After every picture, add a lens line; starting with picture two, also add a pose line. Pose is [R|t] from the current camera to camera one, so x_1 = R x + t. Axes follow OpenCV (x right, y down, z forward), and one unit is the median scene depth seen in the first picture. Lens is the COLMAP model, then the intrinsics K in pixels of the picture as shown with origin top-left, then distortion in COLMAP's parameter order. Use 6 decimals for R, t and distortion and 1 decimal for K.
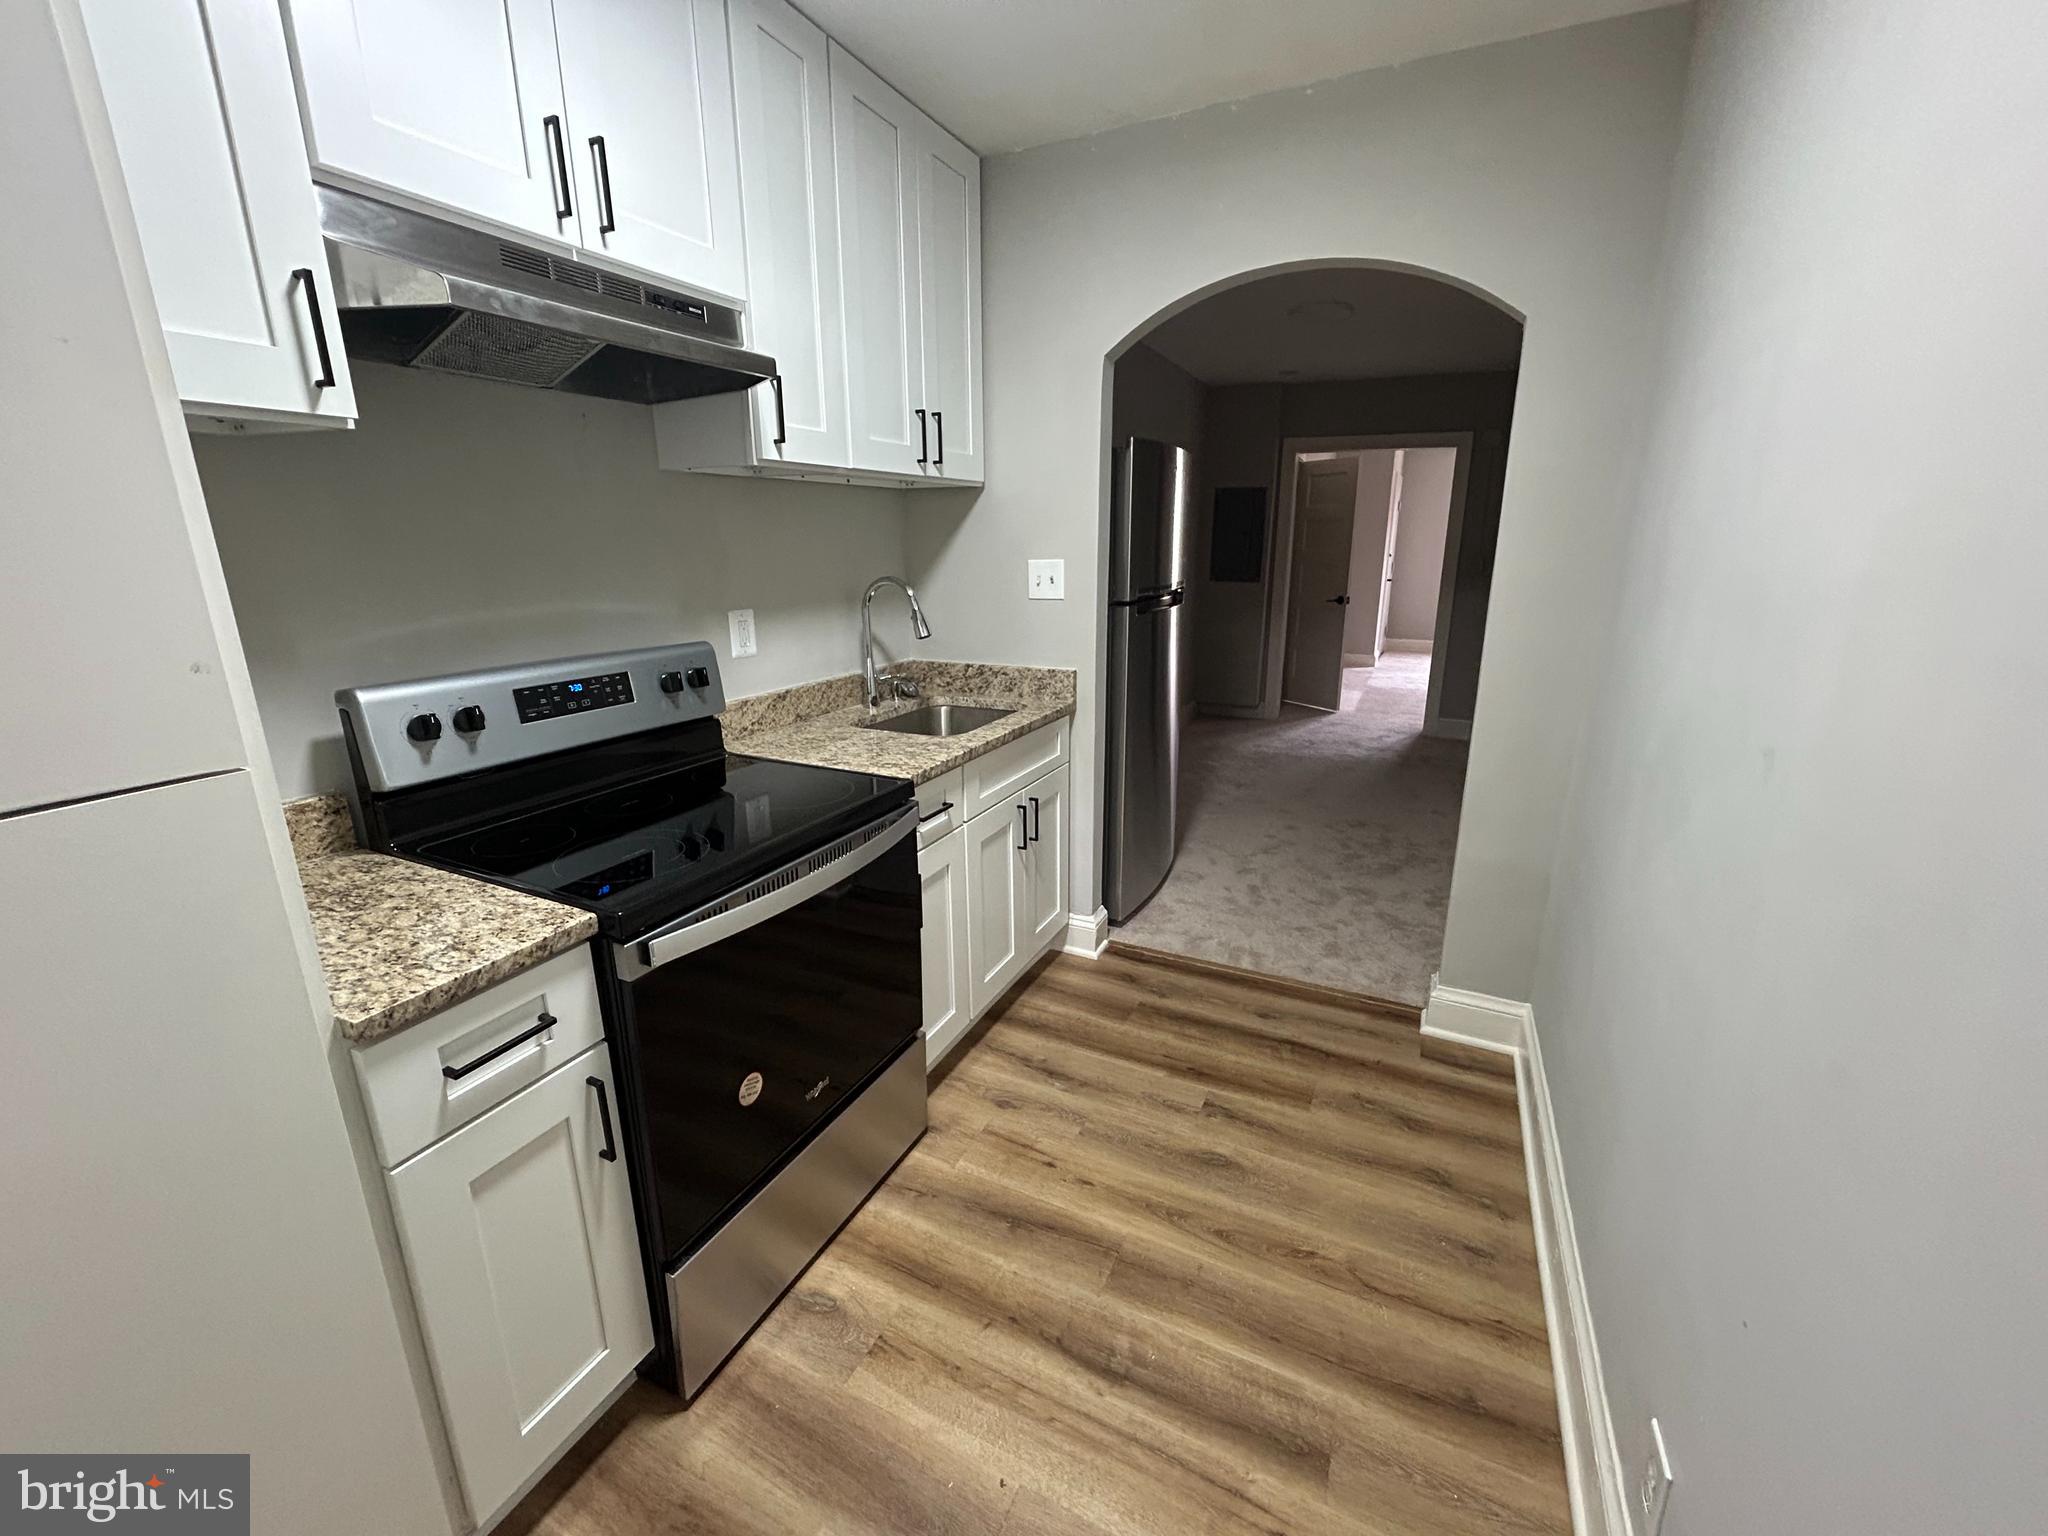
lens RADIAL K [[828.5, 0, 1024.9], [0, 828.5, 761.2], [0, 0, 1]] dist [0.001543, 0.000134]
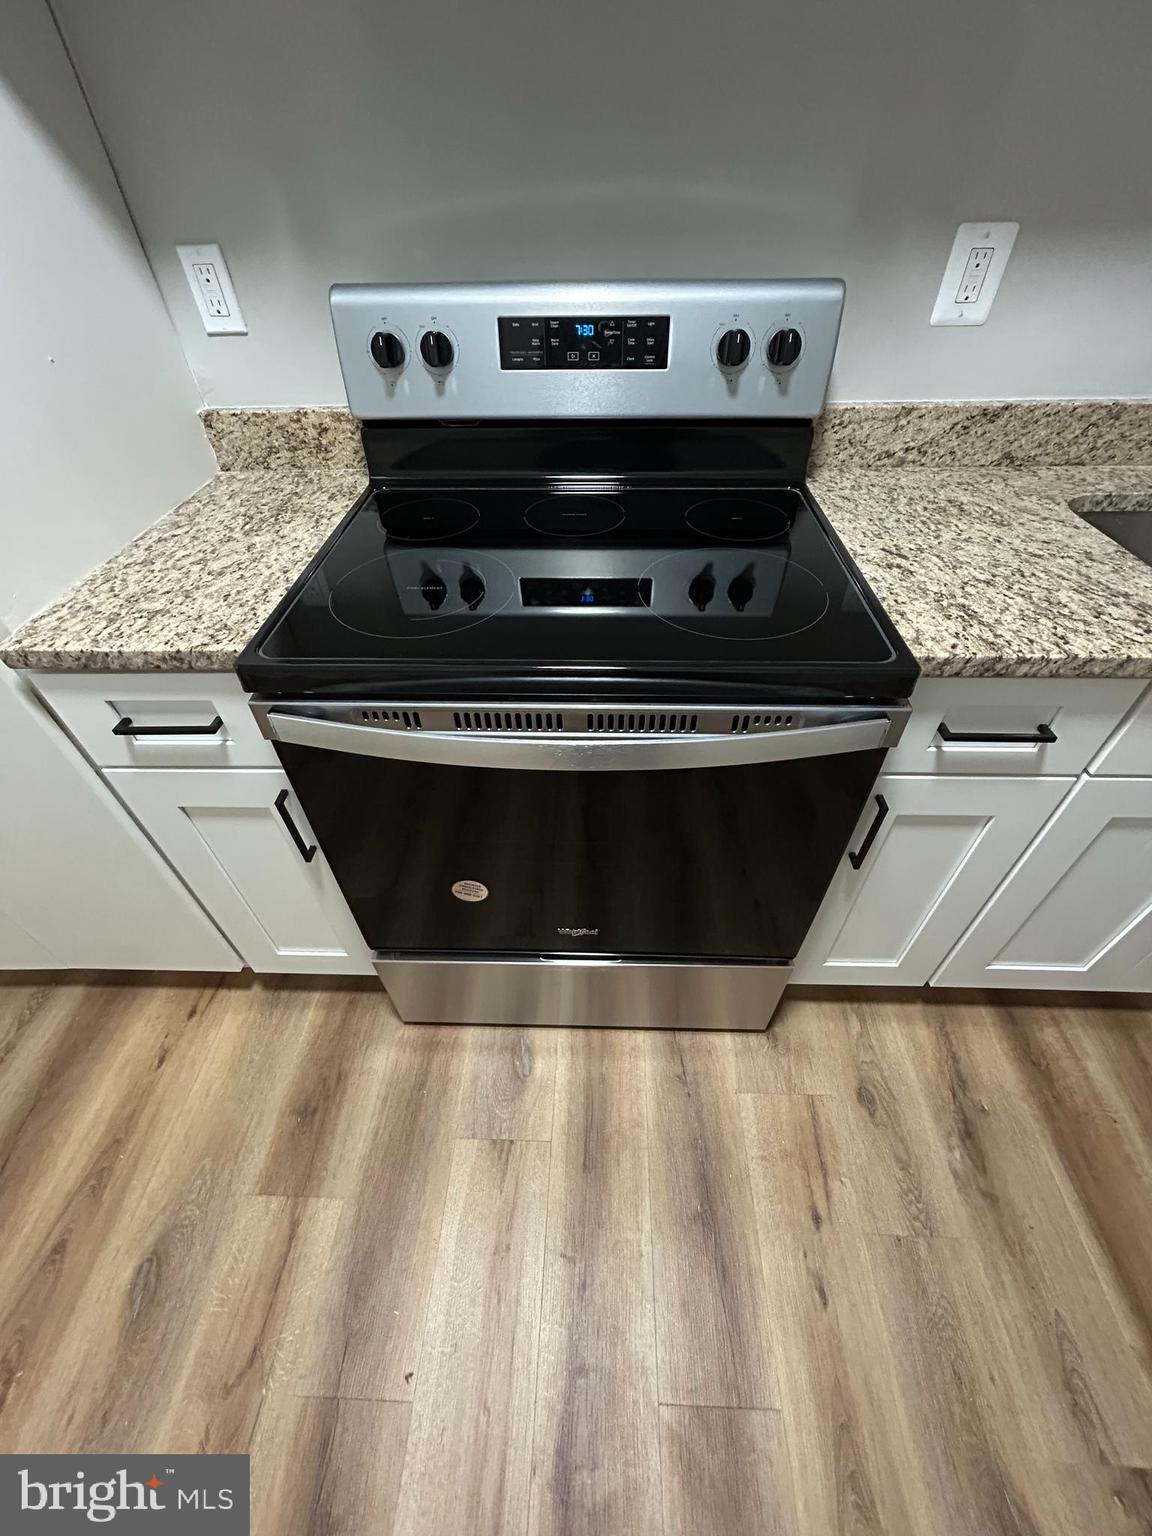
lens RADIAL K [[621.4, 0, 579.7], [0, 621.4, 767.4], [0, 0, 1]] dist [0.001543, 0.000134]
pose [[0.408294, 0.627753, -0.662738, 0.058858], [-0.223252, 0.772631, 0.594306, -0.099457], [0.885129, -0.094694, 0.455608, 0.607242]]
